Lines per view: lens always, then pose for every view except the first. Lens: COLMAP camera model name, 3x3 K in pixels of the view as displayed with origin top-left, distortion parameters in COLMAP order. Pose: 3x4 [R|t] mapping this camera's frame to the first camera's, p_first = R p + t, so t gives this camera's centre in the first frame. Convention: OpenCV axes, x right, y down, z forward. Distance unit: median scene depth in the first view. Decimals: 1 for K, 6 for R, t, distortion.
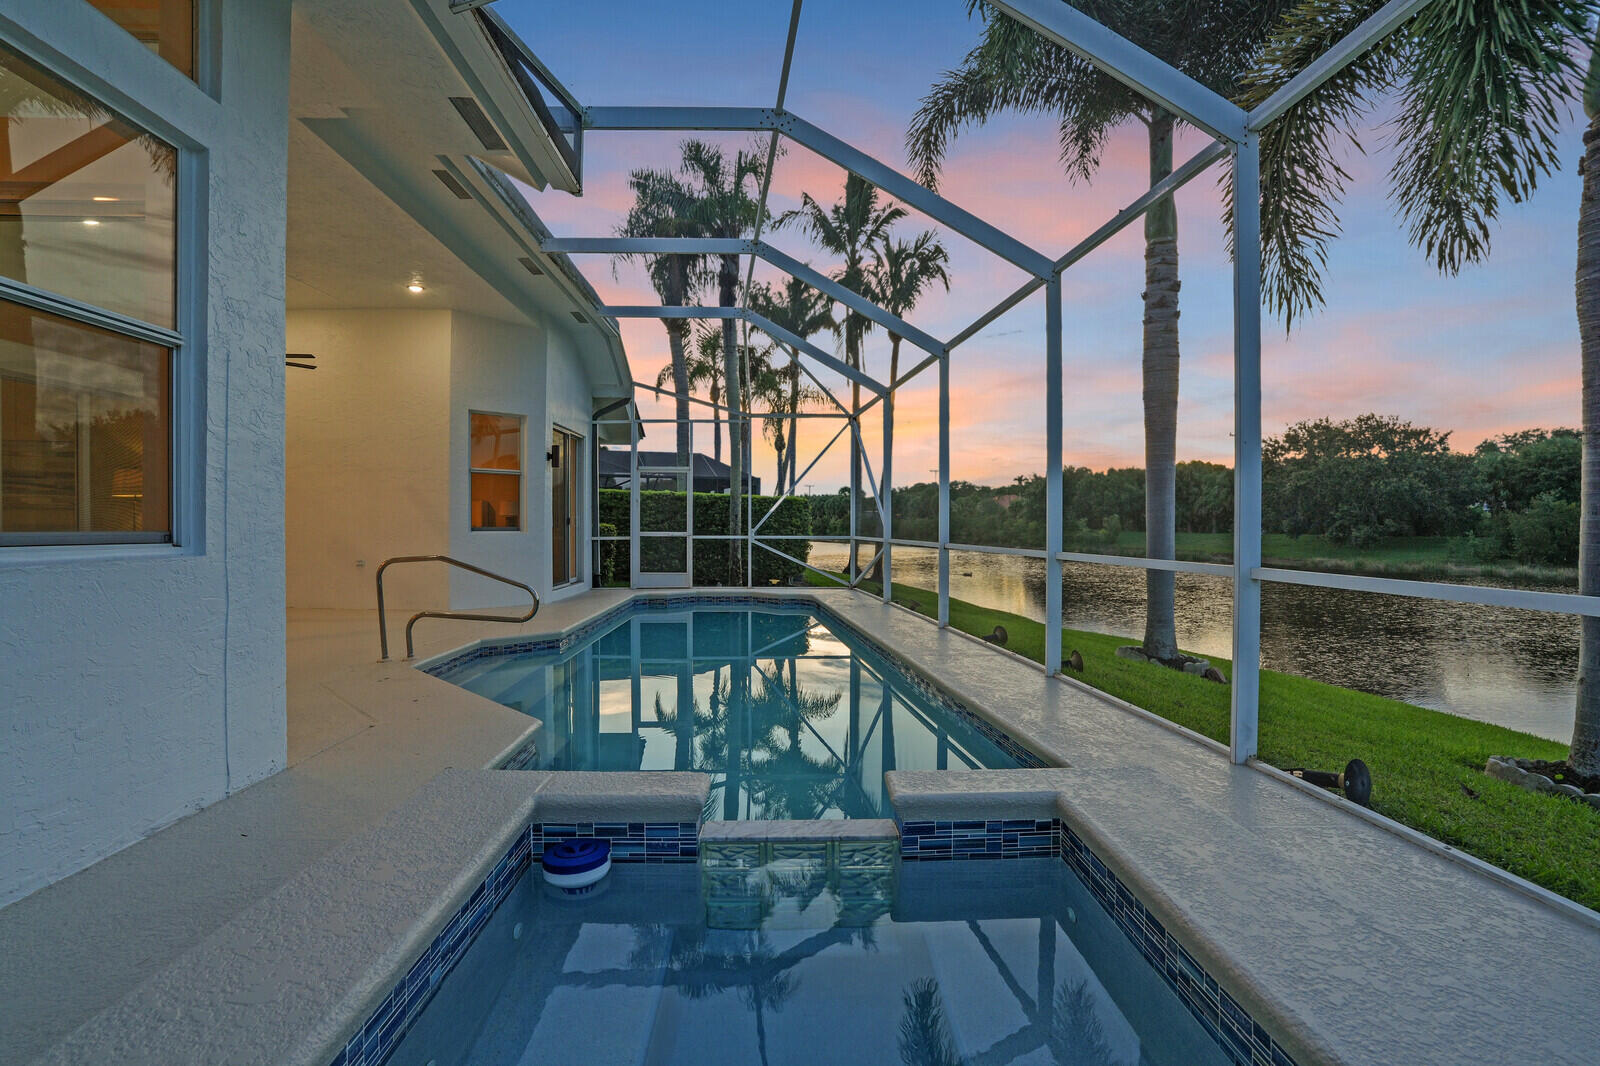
lens RADIAL K [[751.1, 0, 791.4], [0, 751.1, 535.0], [0, 0, 1]] dist [-0.050180, 0.006630]
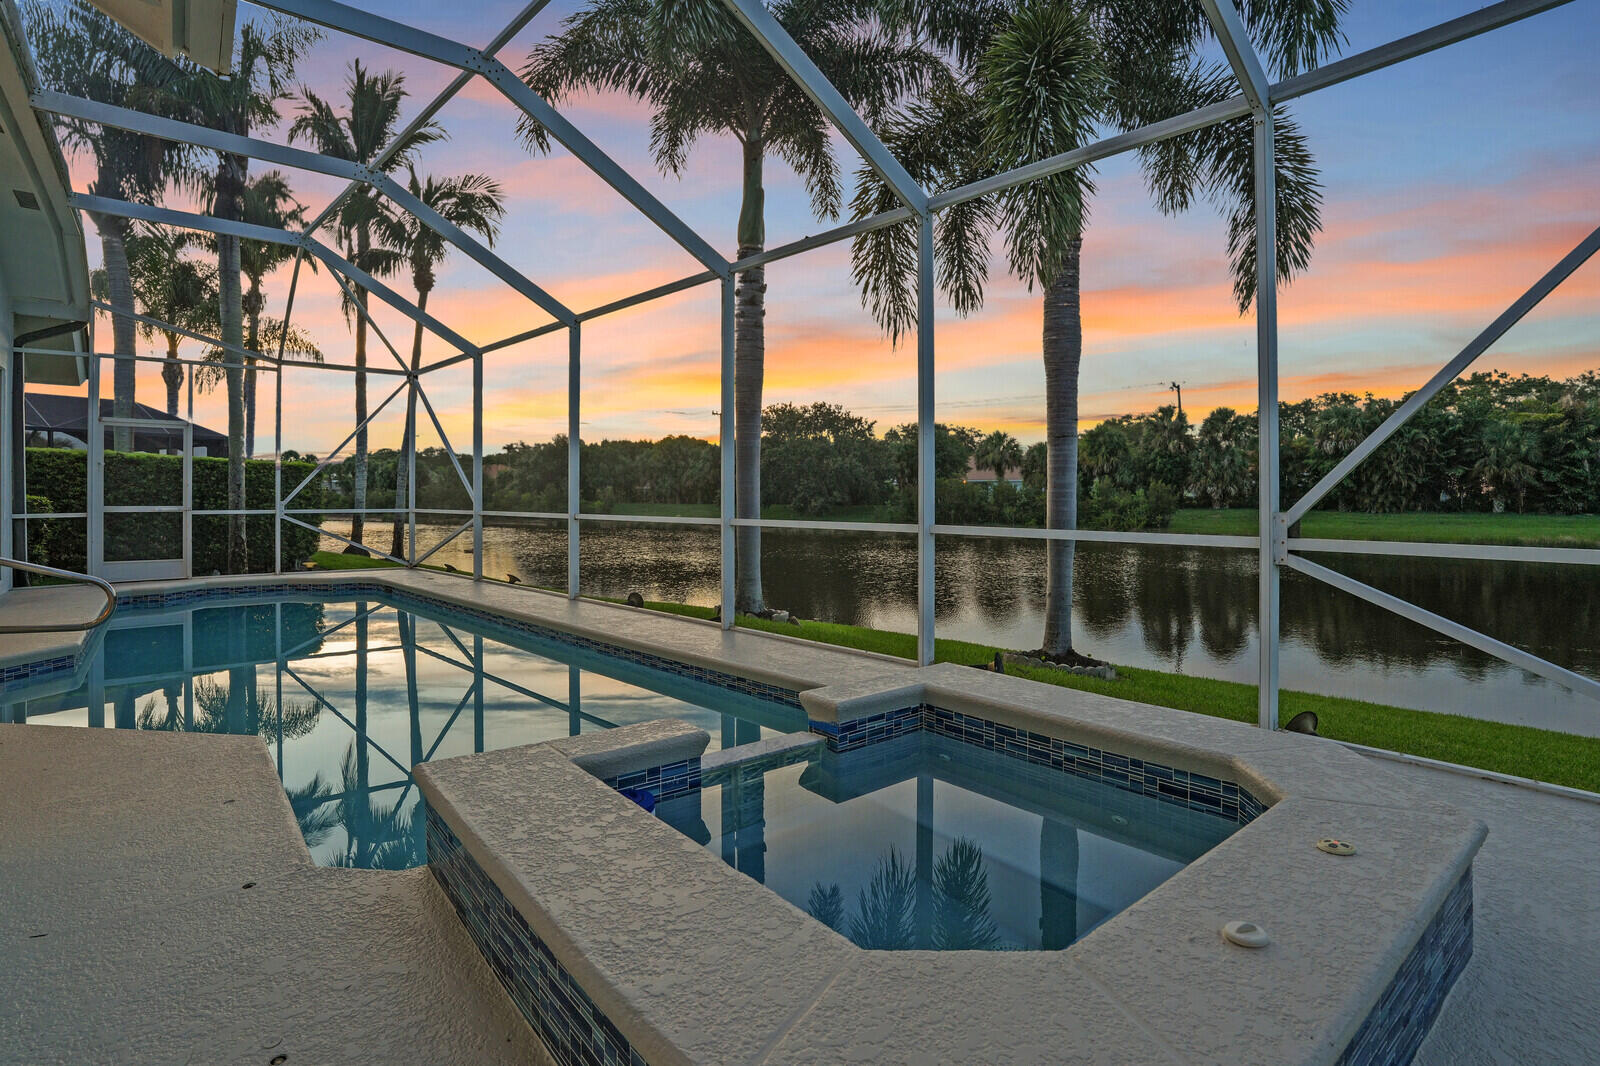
lens RADIAL K [[798.4, 0, 800.1], [0, 798.4, 500.6], [0, 0, 1]] dist [-0.048517, 0.004629]
pose [[0.791177, -0.003418, 0.611578, -0.047113], [0.008601, 0.999948, -0.005539, 0.000194], [-0.611527, 0.009642, 0.791165, -0.003678]]
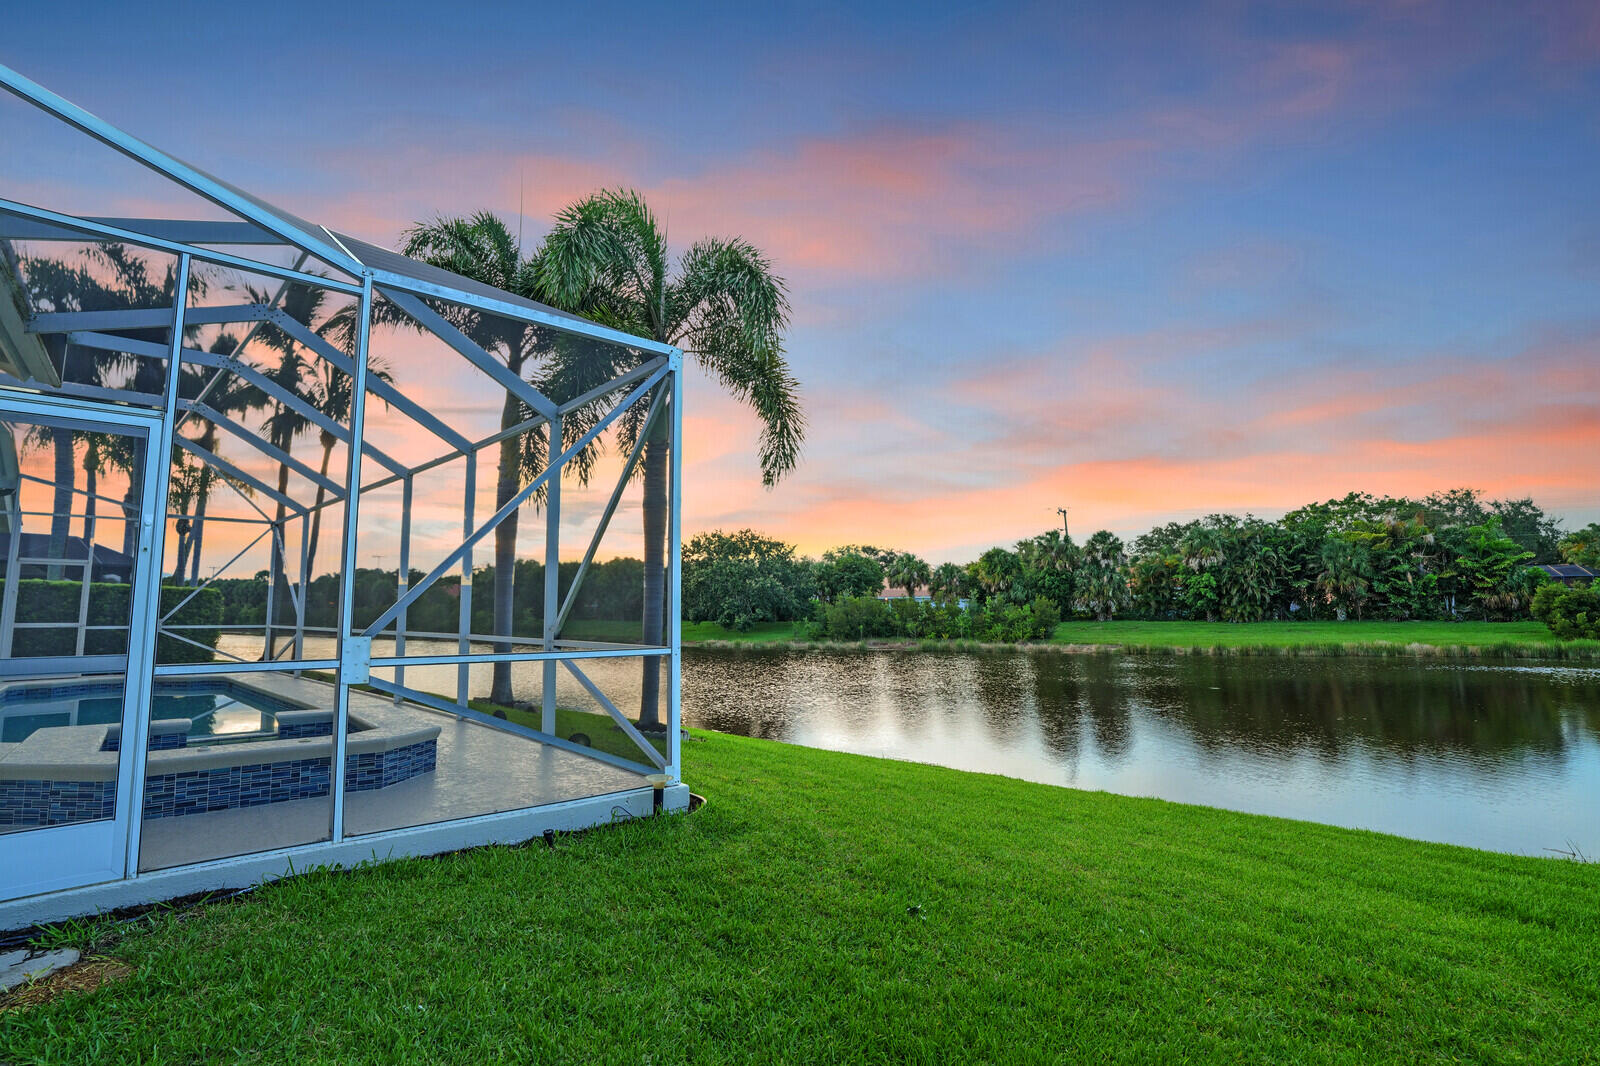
lens RADIAL K [[751.1, 0, 790.7], [0, 751.1, 525.0], [0, 0, 1]] dist [-0.050180, 0.006630]
pose [[0.767911, 0.068058, 0.636931, -0.010787], [0.017371, 0.991761, -0.126915, 0.001894], [-0.640321, 0.108524, 0.760403, -0.138298]]
